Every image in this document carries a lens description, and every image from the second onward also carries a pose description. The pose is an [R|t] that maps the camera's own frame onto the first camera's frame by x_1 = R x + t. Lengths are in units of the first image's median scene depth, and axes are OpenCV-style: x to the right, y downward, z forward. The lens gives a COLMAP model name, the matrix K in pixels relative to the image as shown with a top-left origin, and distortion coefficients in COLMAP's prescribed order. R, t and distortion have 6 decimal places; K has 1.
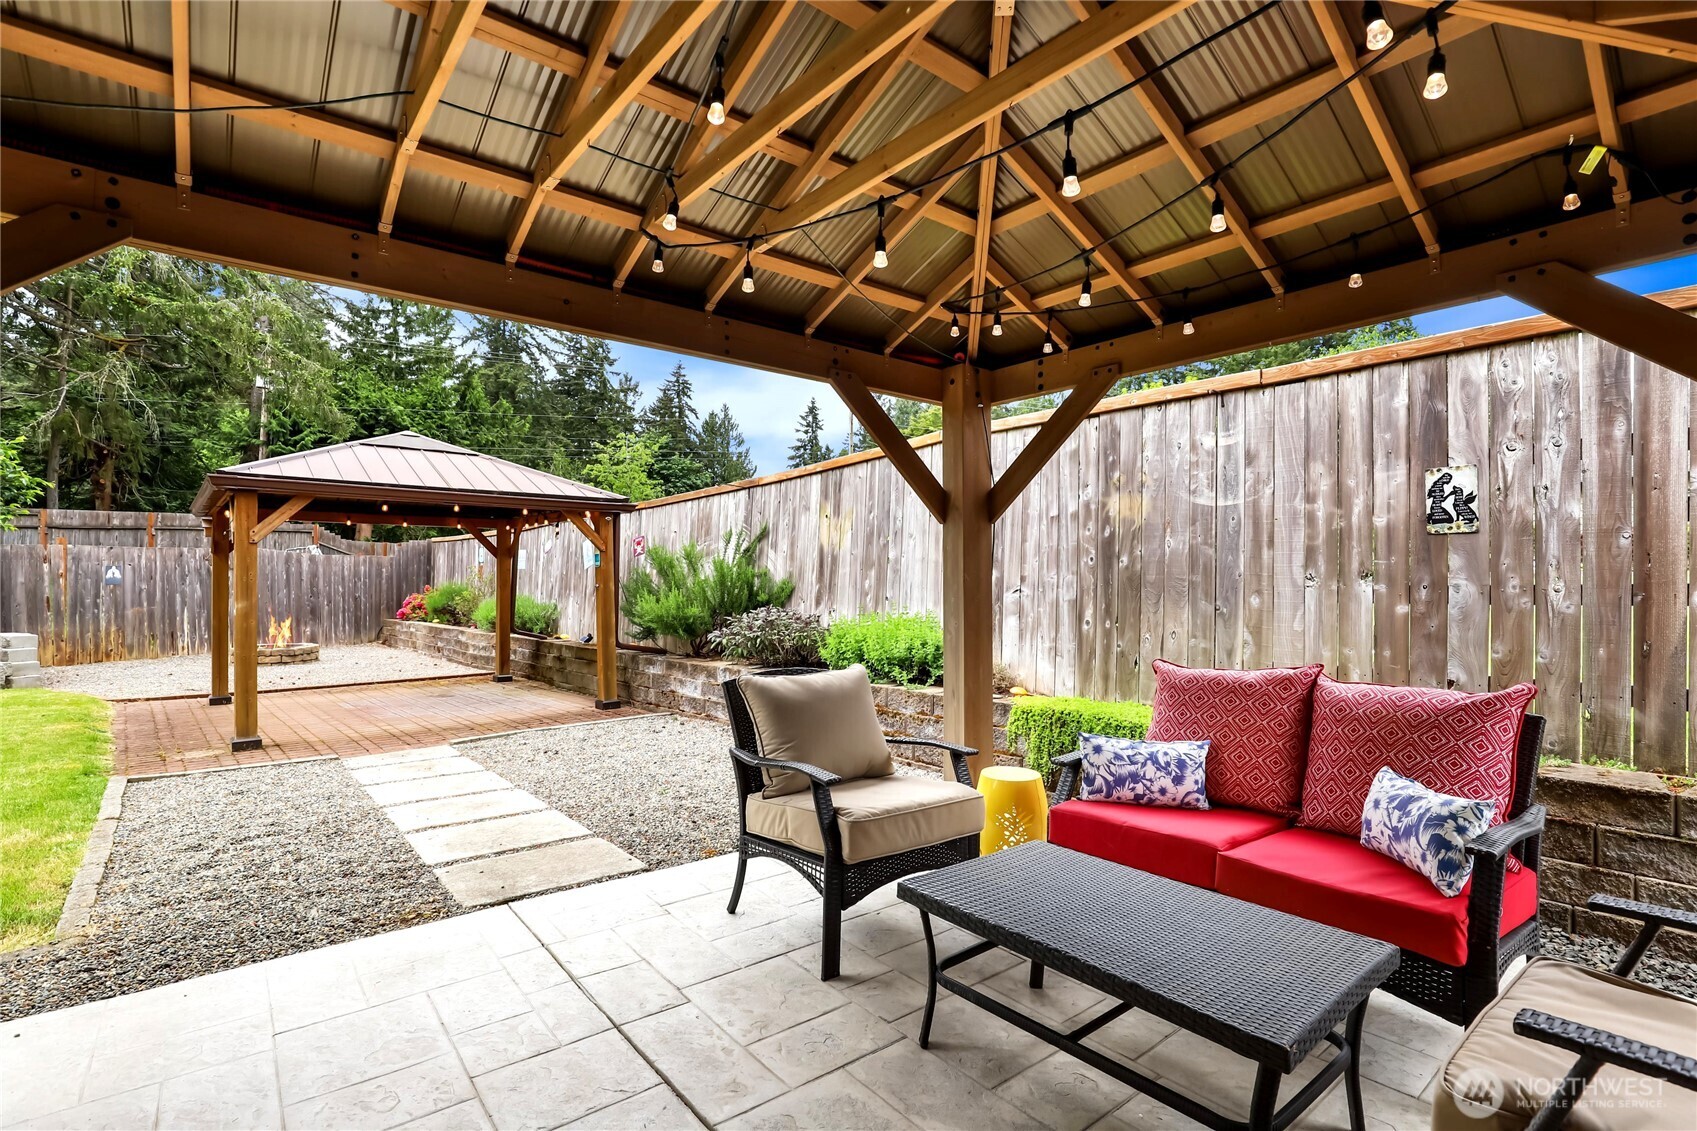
lens RADIAL K [[797.3, 0, 853.9], [0, 797.3, 570.6], [0, 0, 1]] dist [-0.025529, 0.000254]
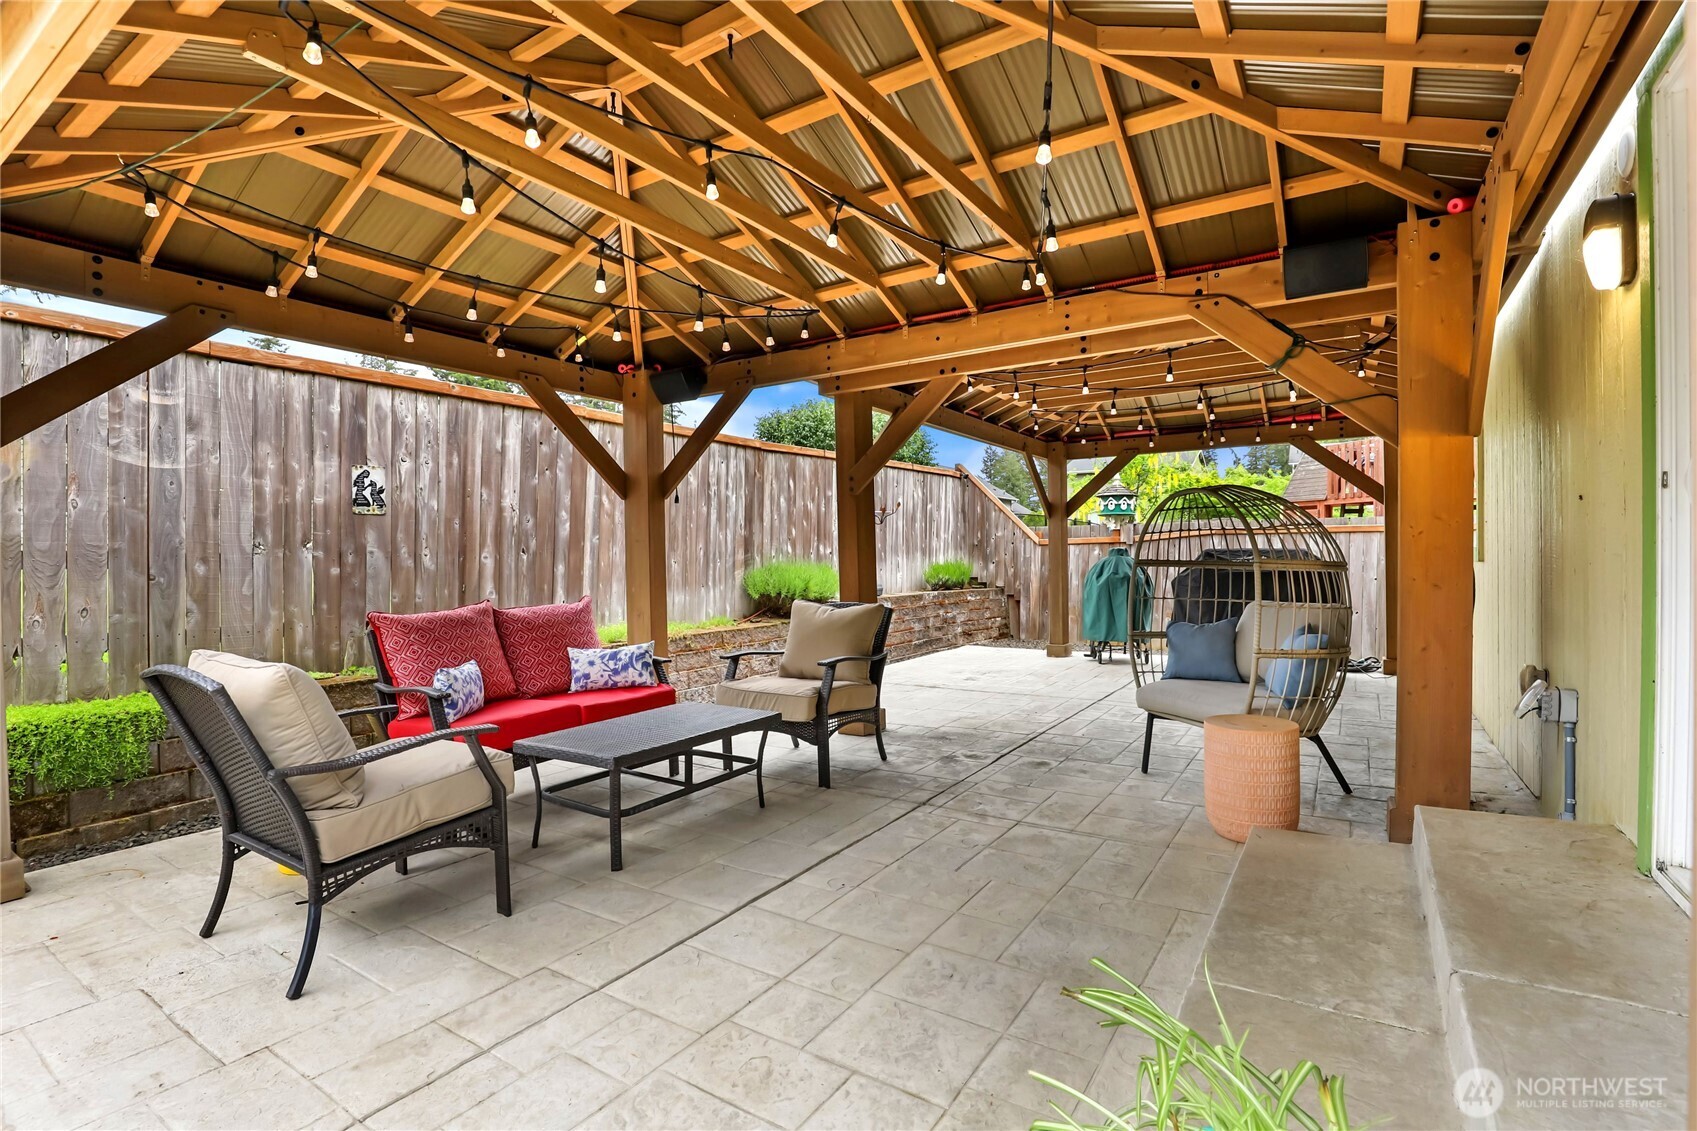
lens RADIAL K [[797.3, 0, 851.1], [0, 797.3, 558.5], [0, 0, 1]] dist [-0.025529, 0.000254]
pose [[-0.306390, 0.001951, 0.951904, -0.750964], [0.000554, 0.999998, -0.001871, 0.030549], [-0.951906, -0.000046, -0.306391, 0.571092]]
